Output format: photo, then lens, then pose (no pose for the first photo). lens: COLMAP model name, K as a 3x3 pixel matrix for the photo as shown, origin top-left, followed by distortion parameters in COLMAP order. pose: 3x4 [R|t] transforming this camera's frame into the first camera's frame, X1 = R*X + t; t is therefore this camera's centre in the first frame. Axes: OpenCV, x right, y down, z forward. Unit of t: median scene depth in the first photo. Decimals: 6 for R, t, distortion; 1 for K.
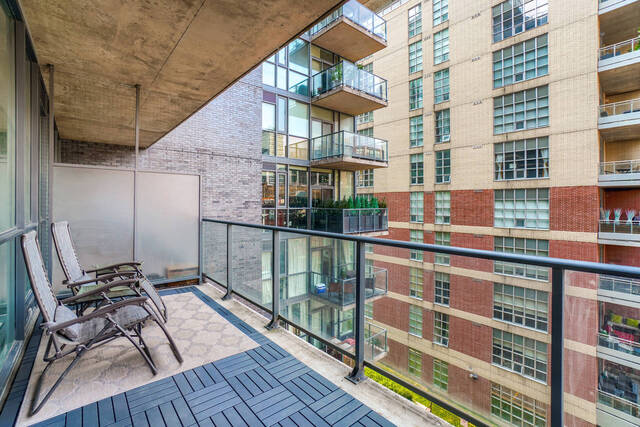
lens RADIAL K [[288.1, 0, 318.4], [0, 288.1, 201.1], [0, 0, 1]] dist [-0.064727, 0.024672]
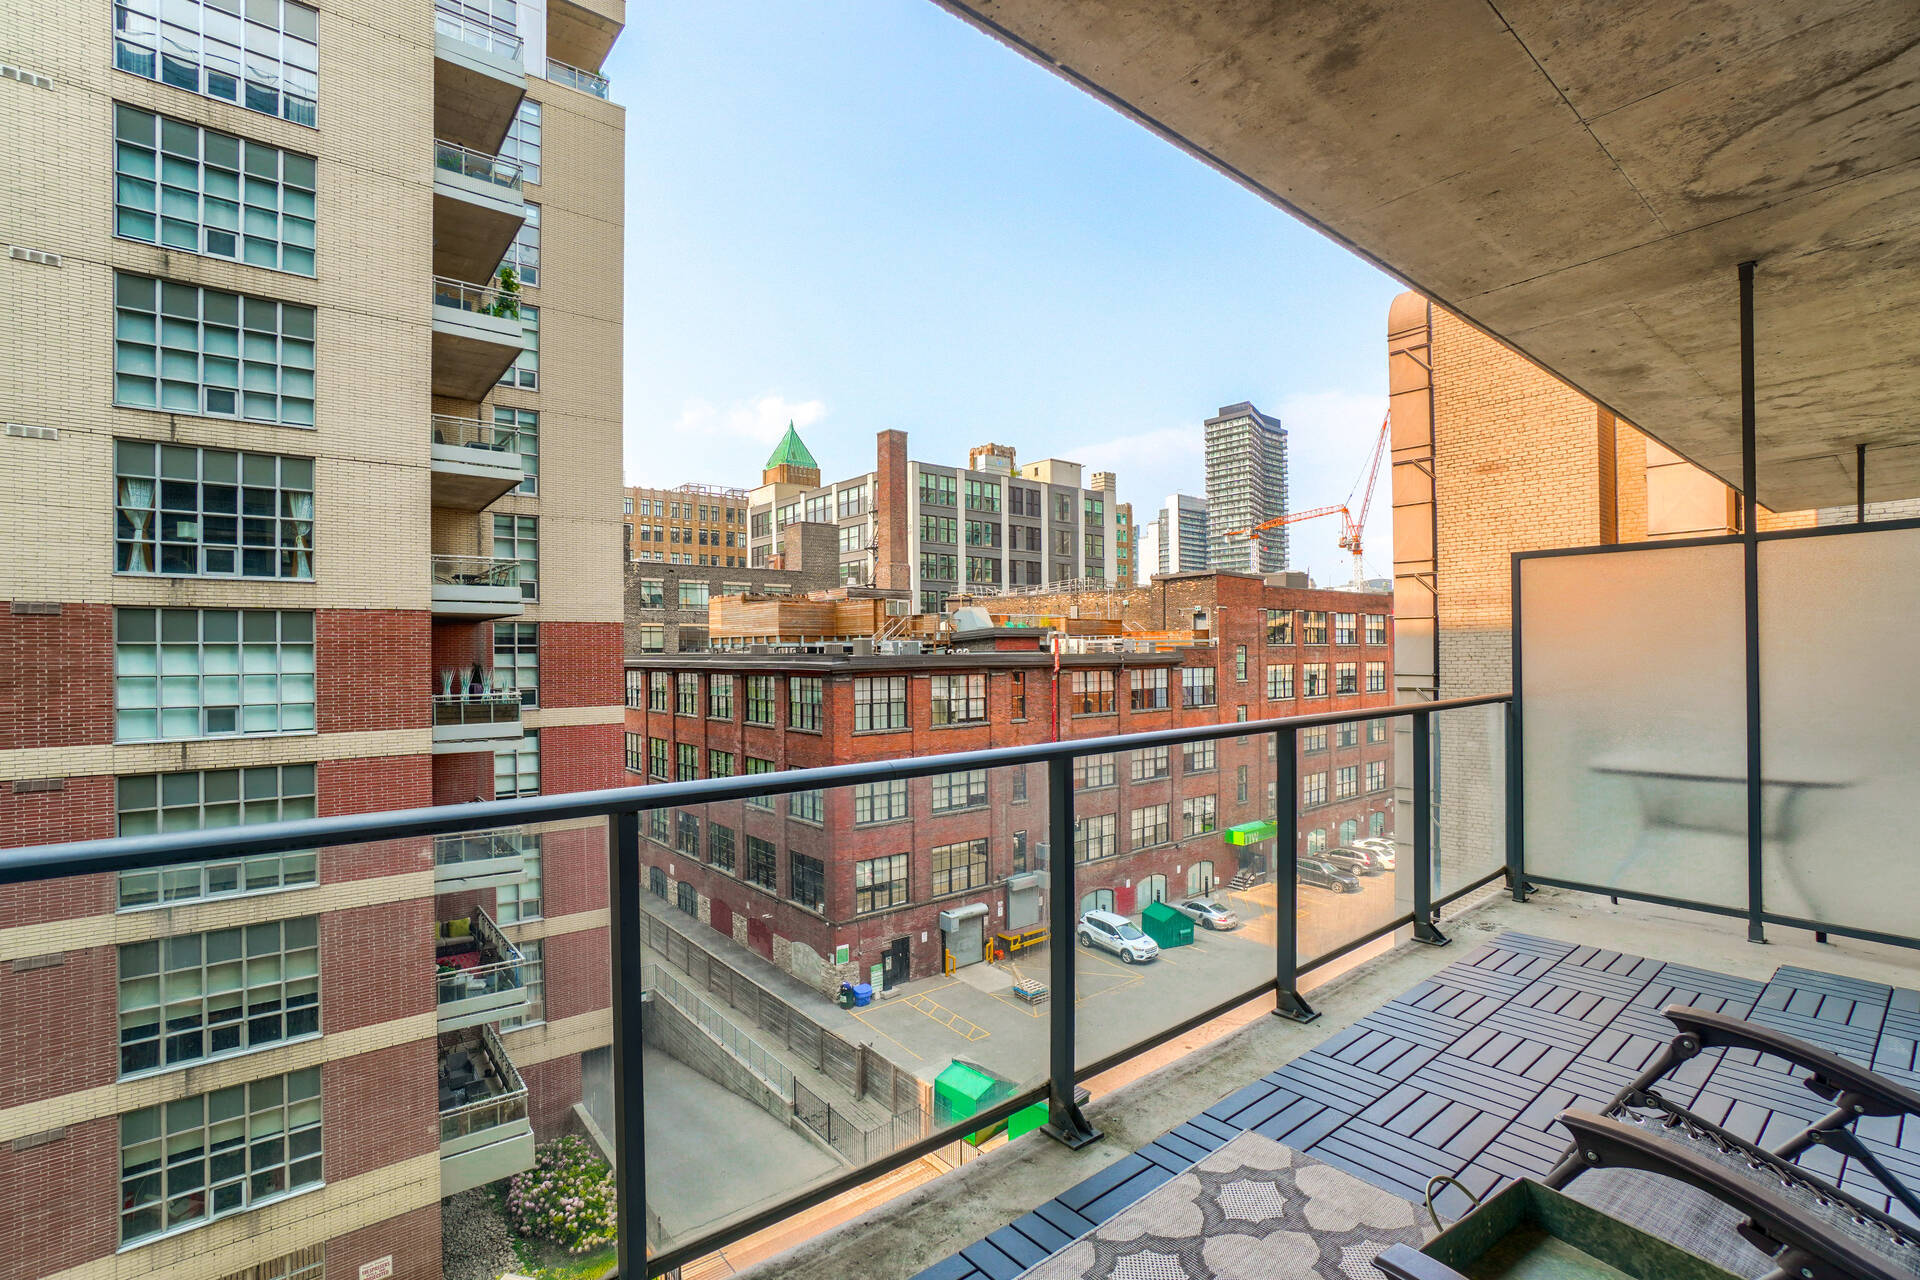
lens RADIAL K [[854.4, 0, 947.8], [0, 854.4, 645.3], [0, 0, 1]] dist [-0.066966, 0.023433]
pose [[0.030314, 0.005499, 0.999525, -0.153528], [-0.000665, 0.999985, -0.005481, 0.000765], [-0.999540, -0.000499, 0.030317, 0.181035]]
